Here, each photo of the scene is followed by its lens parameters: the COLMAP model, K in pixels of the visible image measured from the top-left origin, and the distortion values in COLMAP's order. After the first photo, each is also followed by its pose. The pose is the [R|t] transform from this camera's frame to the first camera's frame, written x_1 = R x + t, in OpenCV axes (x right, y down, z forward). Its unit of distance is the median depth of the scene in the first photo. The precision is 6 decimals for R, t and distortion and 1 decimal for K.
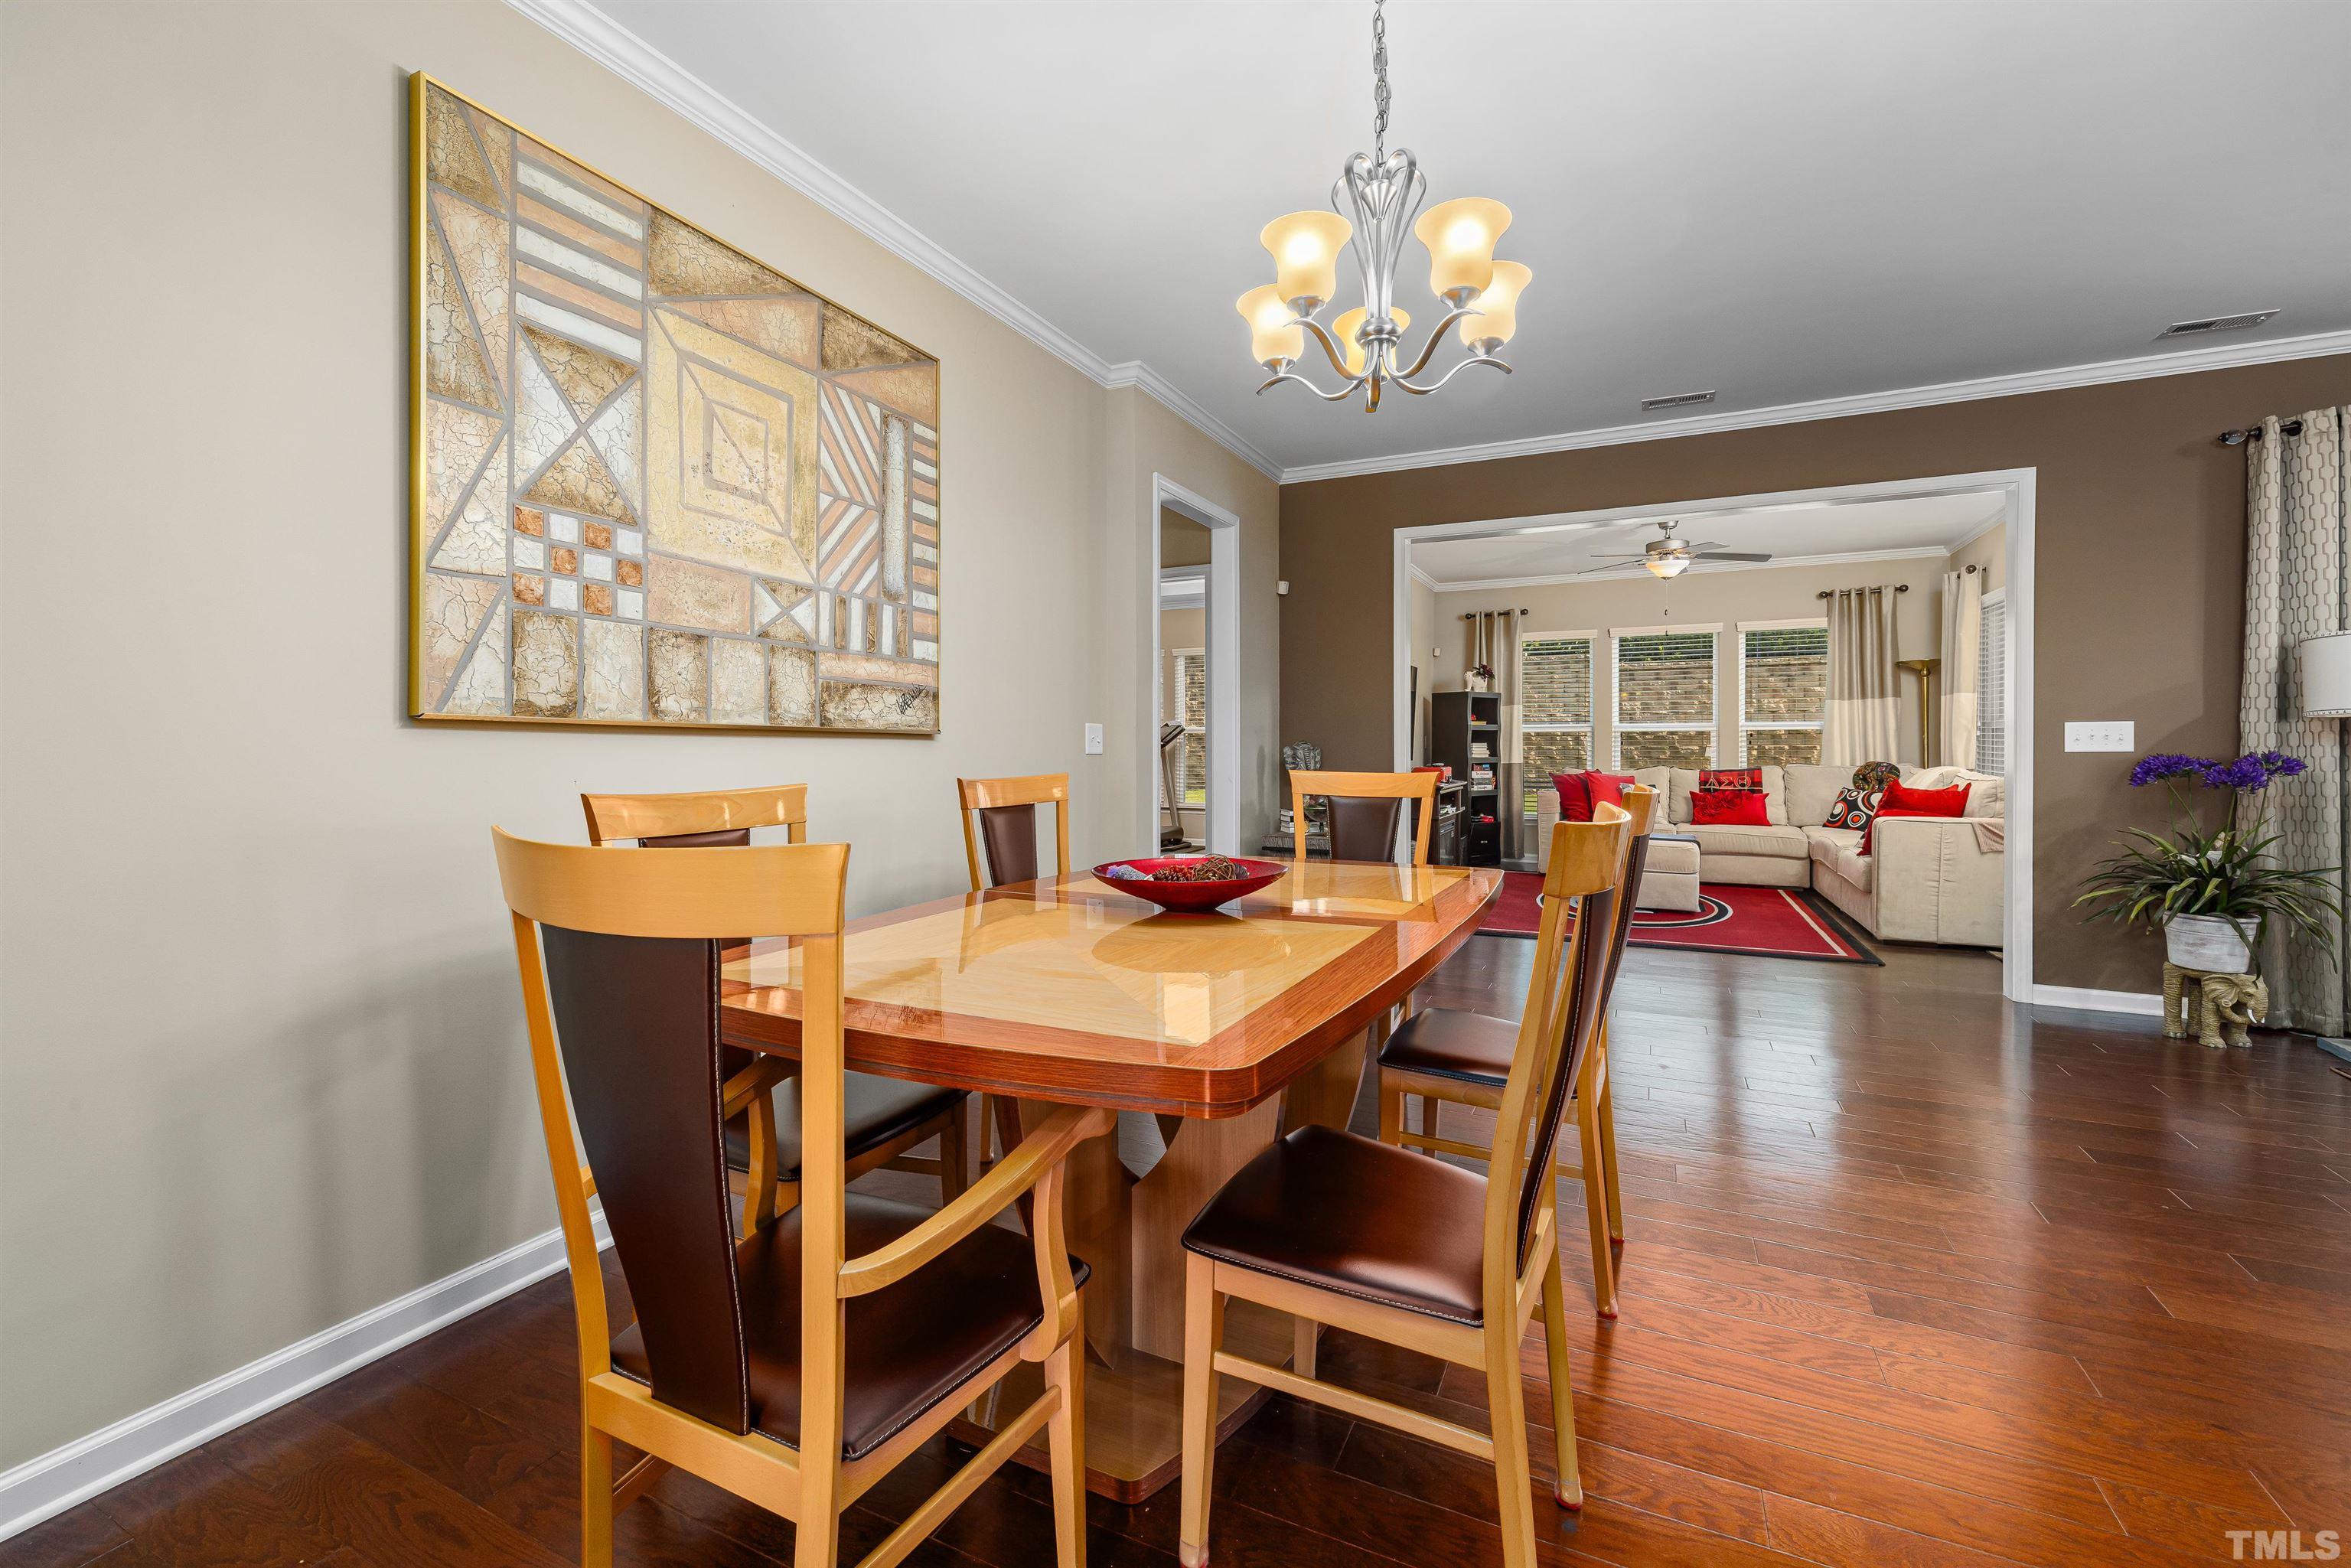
lens RADIAL K [[988.7, 0, 1167.0], [0, 988.7, 753.3], [0, 0, 1]] dist [-0.002639, -0.000056]
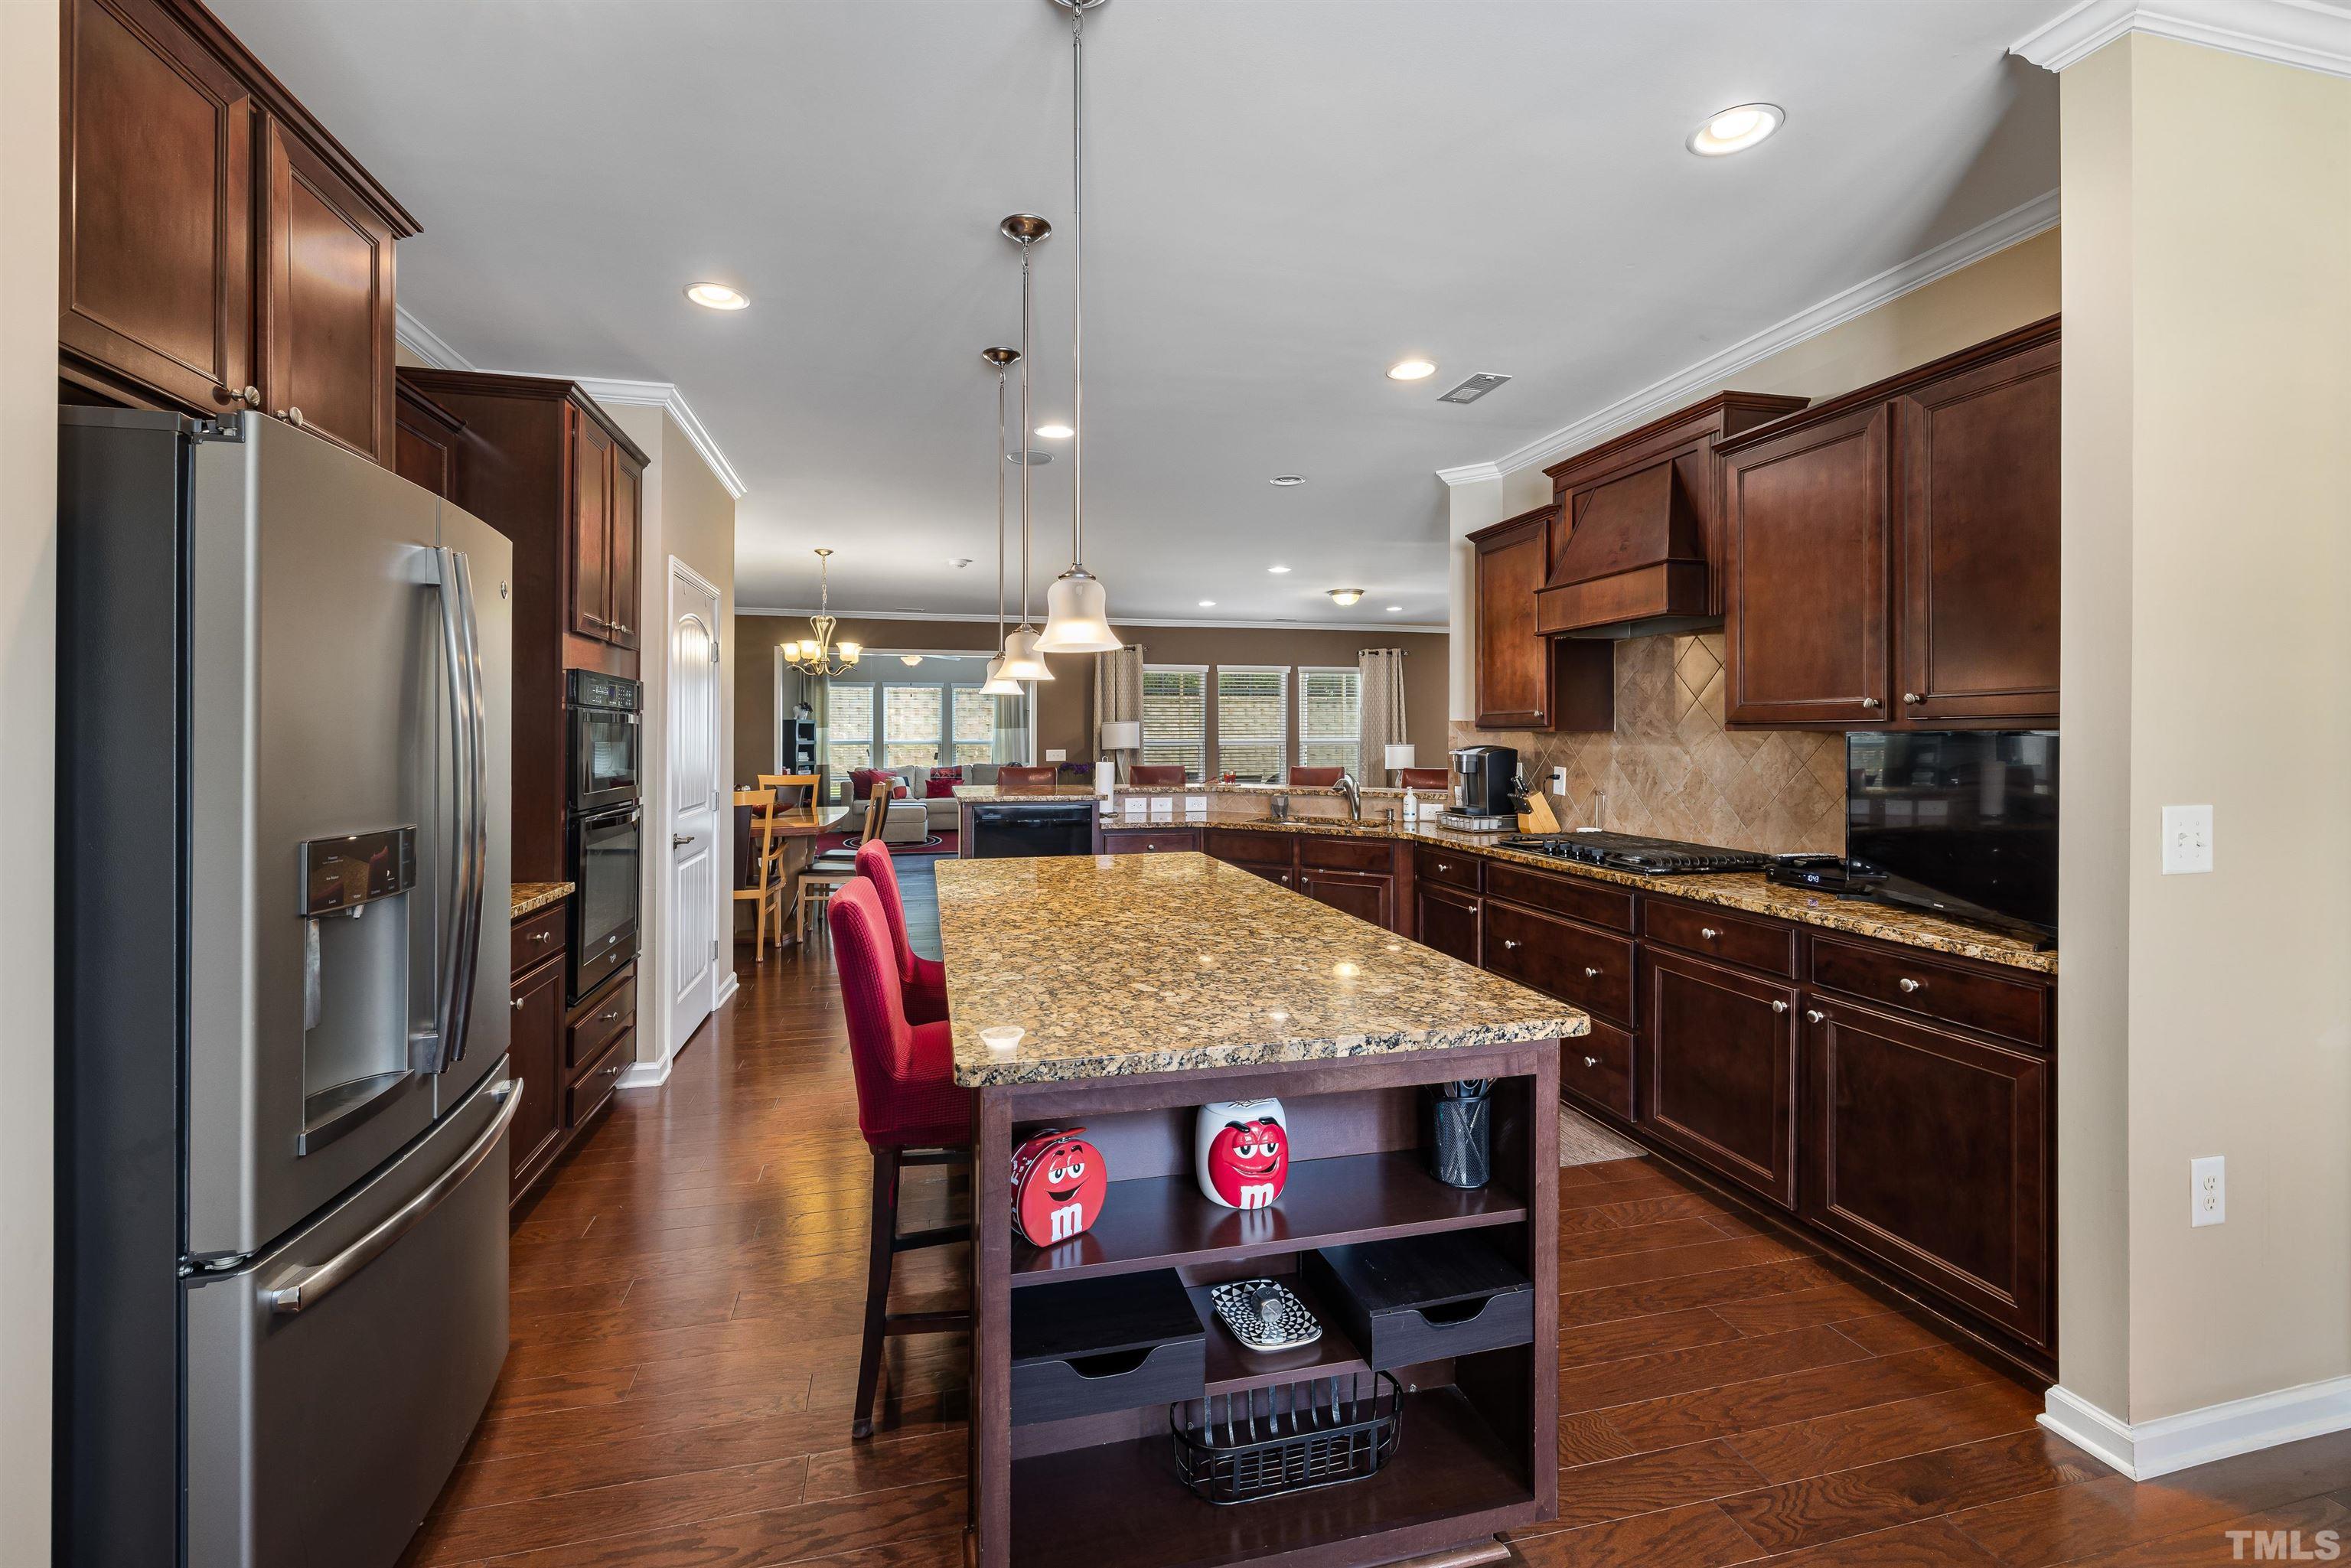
lens RADIAL K [[988.7, 0, 1167.2], [0, 988.7, 734.9], [0, 0, 1]] dist [-0.002639, -0.000056]
pose [[0.764276, 0.002064, 0.644886, -0.281858], [0.005387, 0.999940, -0.009585, -0.022879], [-0.644867, 0.010800, 0.764218, -0.632851]]
